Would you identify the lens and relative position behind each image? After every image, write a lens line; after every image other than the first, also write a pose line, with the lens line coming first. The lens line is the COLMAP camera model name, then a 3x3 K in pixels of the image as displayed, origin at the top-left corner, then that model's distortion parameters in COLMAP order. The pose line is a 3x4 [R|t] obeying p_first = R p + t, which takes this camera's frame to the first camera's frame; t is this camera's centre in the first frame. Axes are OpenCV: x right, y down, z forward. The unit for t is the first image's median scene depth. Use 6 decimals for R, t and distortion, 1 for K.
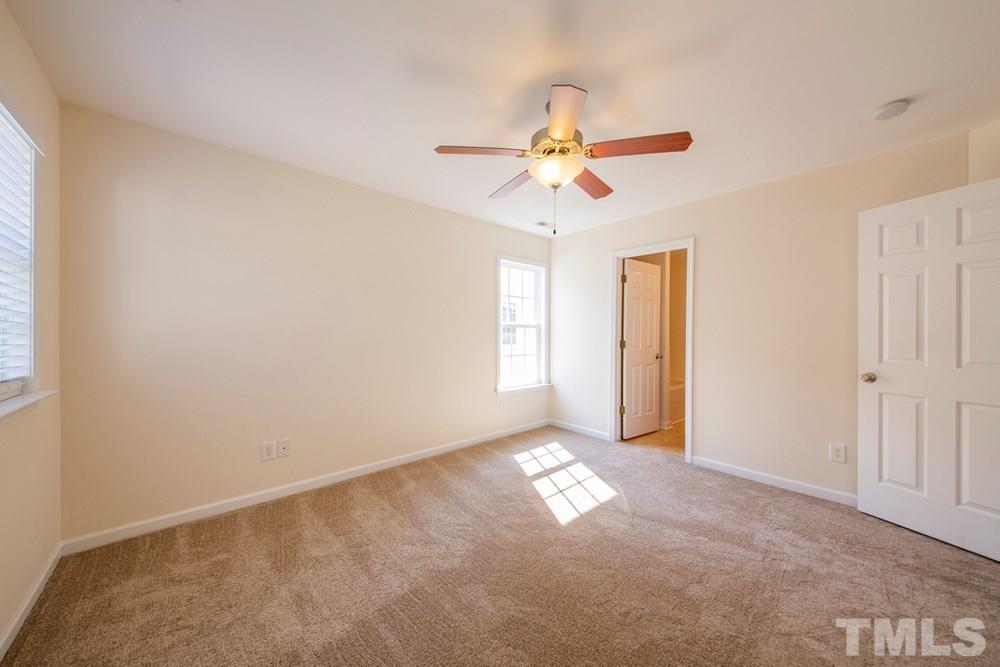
lens RADIAL K [[350.1, 0, 500.5], [0, 350.1, 331.6], [0, 0, 1]] dist [0.039512, -0.000135]
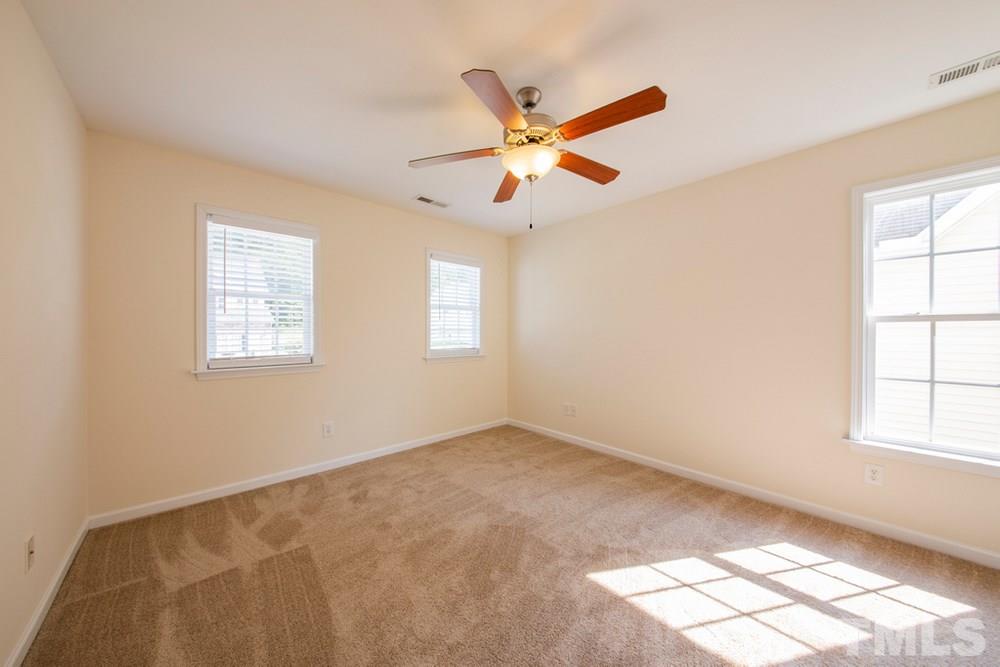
lens RADIAL K [[346.5, 0, 500.0], [0, 346.5, 333.5], [0, 0, 1]] dist [0.079795, -0.024842]
pose [[0.016986, 0.003744, -0.999849, 0.801420], [0.002501, 0.999990, 0.003787, 0.002014], [0.999853, -0.002565, 0.016977, 0.652919]]
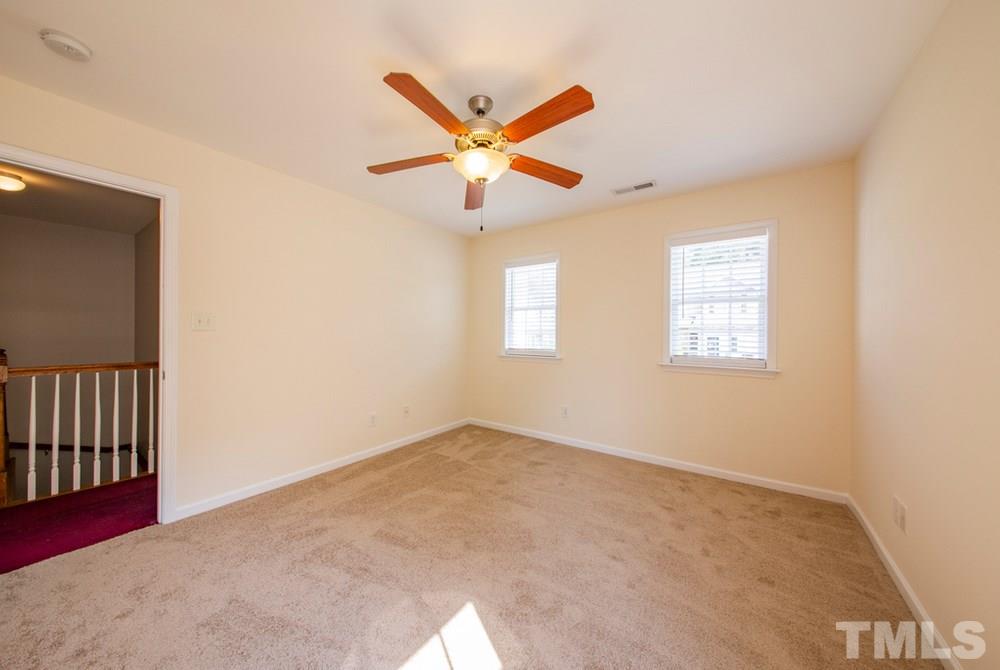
lens RADIAL K [[350.1, 0, 500.5], [0, 350.1, 333.1], [0, 0, 1]] dist [0.039512, -0.000135]
pose [[-0.975196, -0.003394, -0.221317, 0.228000], [-0.003531, 0.999994, 0.000222, 0.000871], [0.221315, 0.000998, -0.975202, 1.415178]]
